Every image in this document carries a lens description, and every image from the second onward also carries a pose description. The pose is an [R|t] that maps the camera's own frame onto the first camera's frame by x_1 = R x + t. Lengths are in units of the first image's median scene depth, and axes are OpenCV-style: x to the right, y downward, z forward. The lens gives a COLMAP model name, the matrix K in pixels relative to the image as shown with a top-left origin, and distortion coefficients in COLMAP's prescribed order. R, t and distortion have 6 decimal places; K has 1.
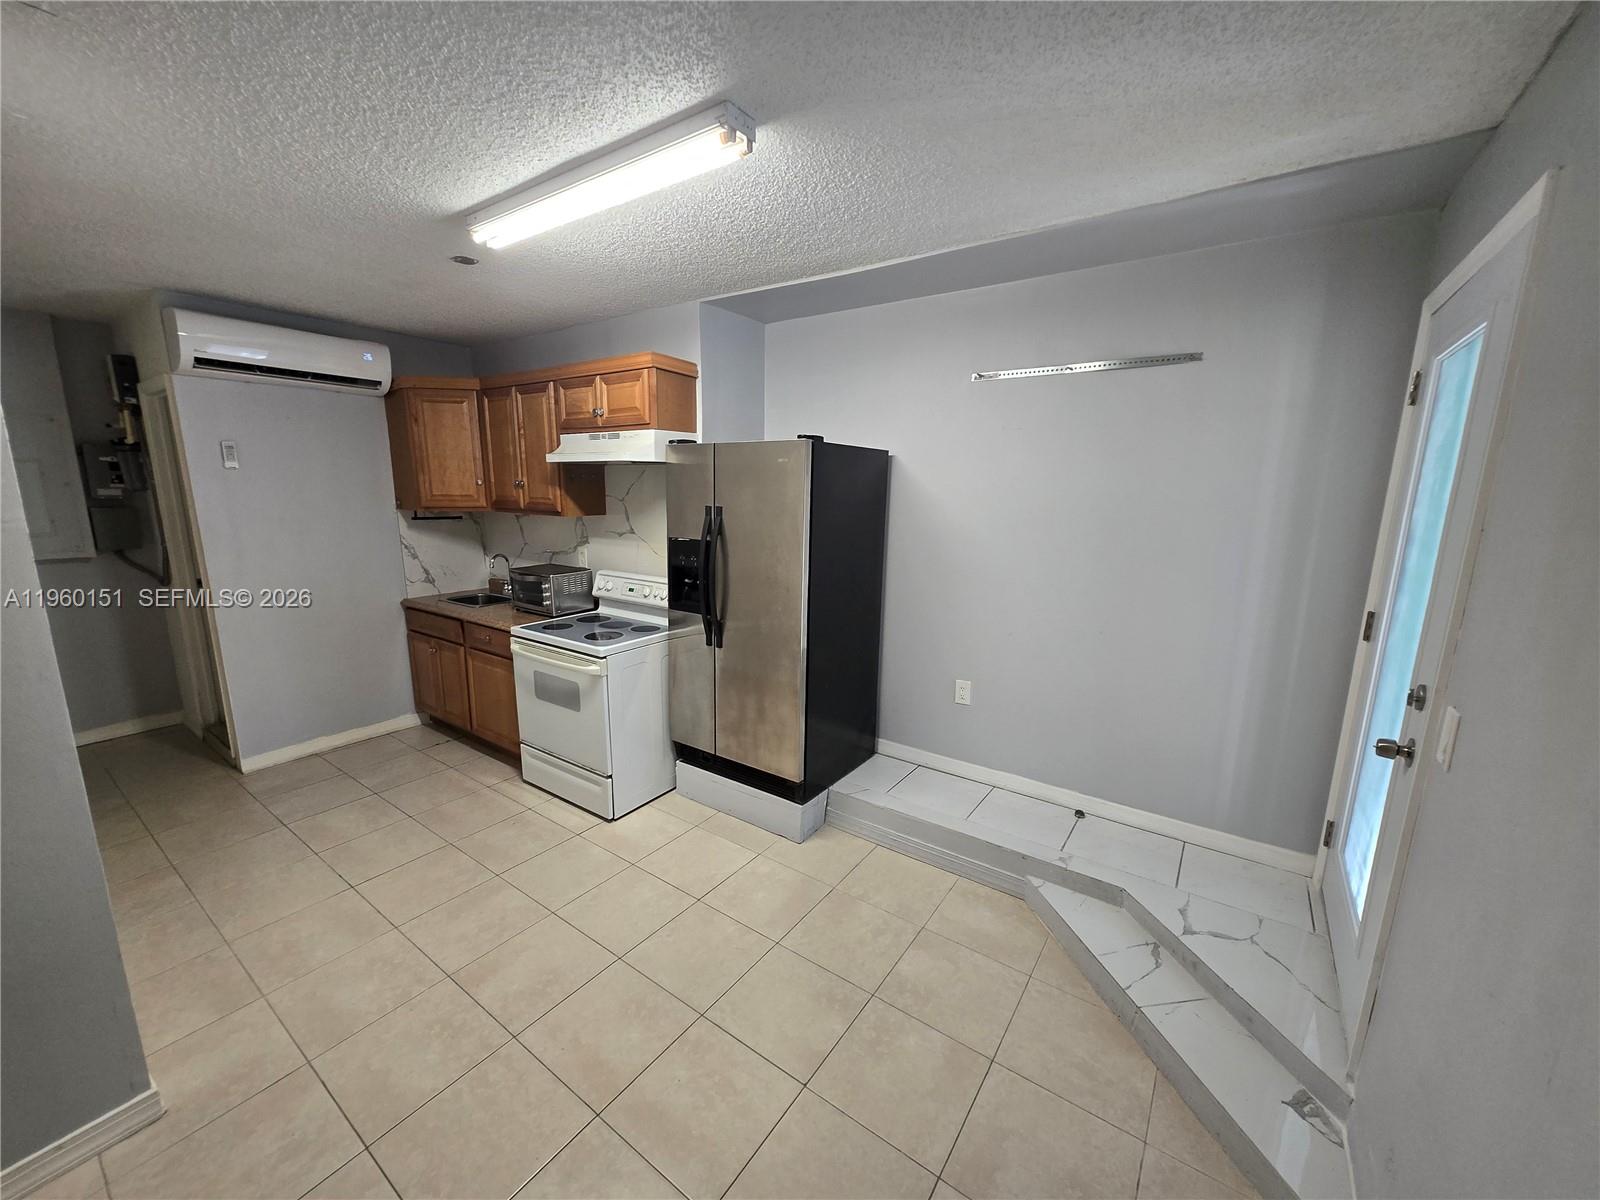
lens RADIAL K [[627.2, 0, 790.7], [0, 627.2, 606.4], [0, 0, 1]] dist [0.002242, -0.000618]
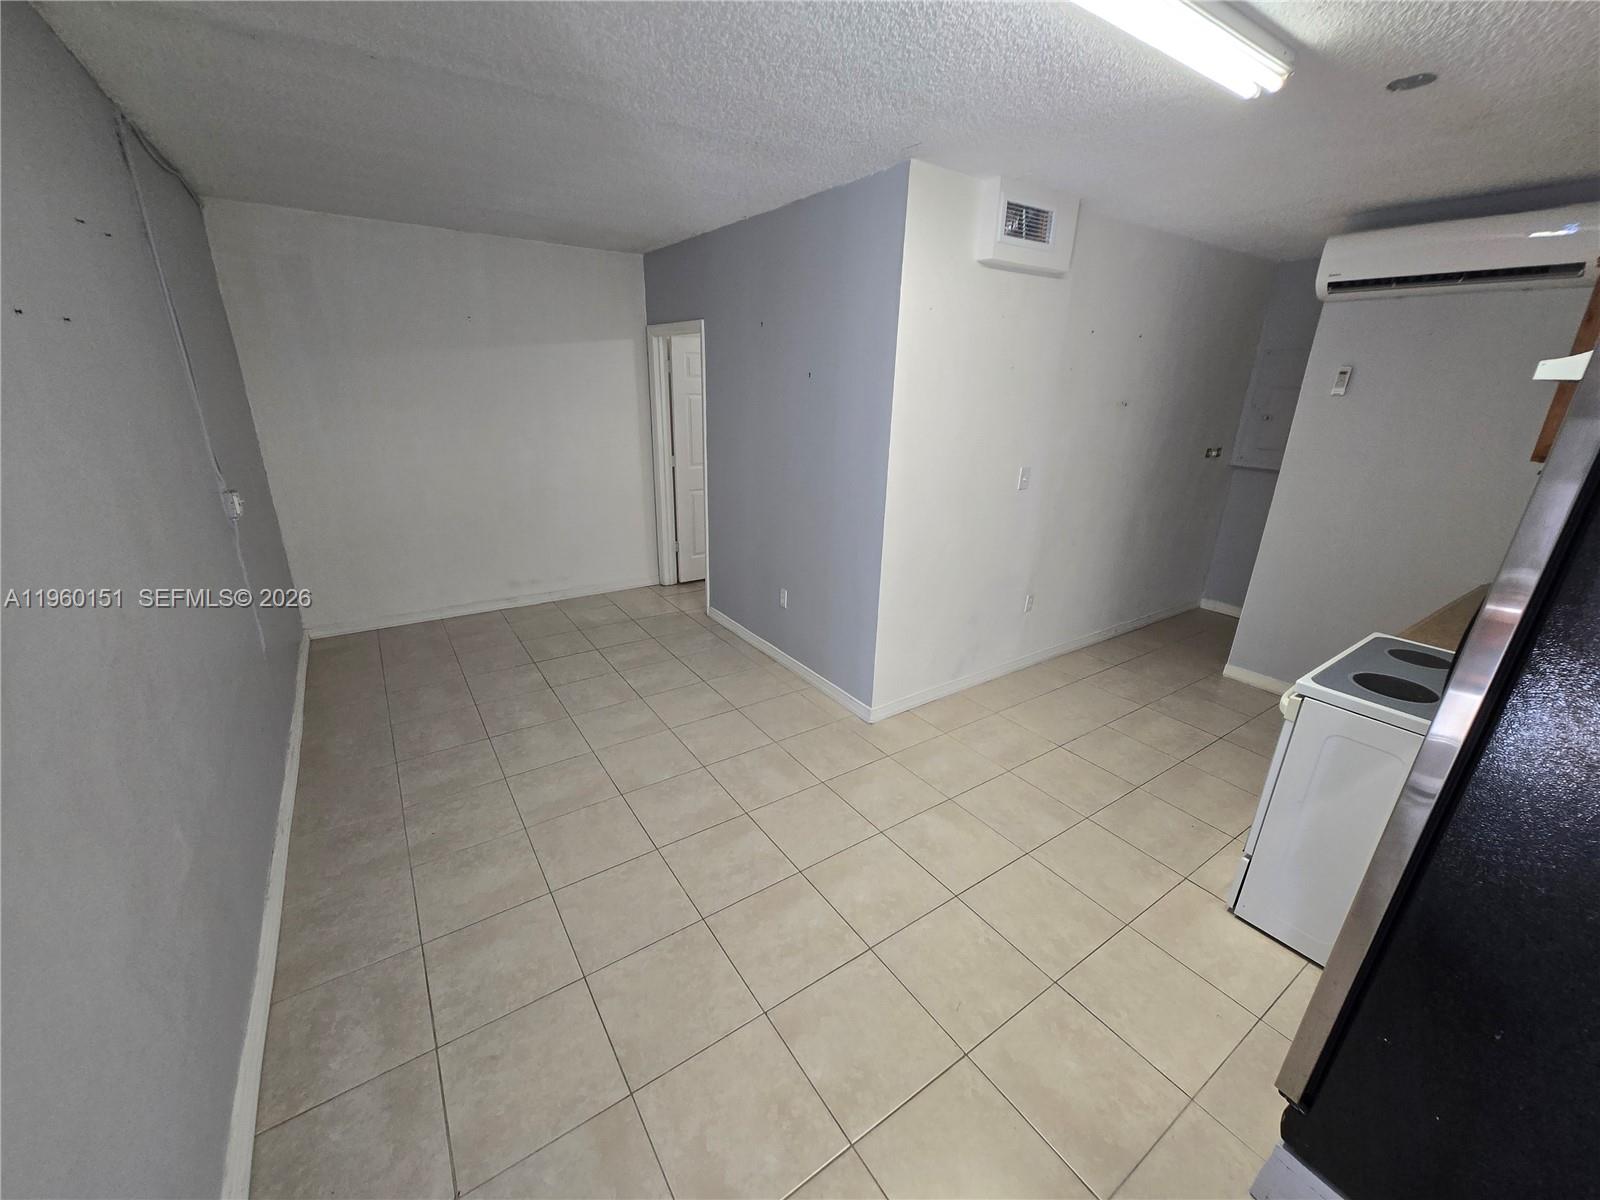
lens RADIAL K [[627.2, 0, 787.2], [0, 627.2, 602.1], [0, 0, 1]] dist [0.002242, -0.000618]
pose [[-0.352763, 0.295806, -0.887726, 0.401177], [-0.206555, 0.900695, 0.382208, -0.132759], [0.912630, 0.318193, -0.256632, 0.602222]]
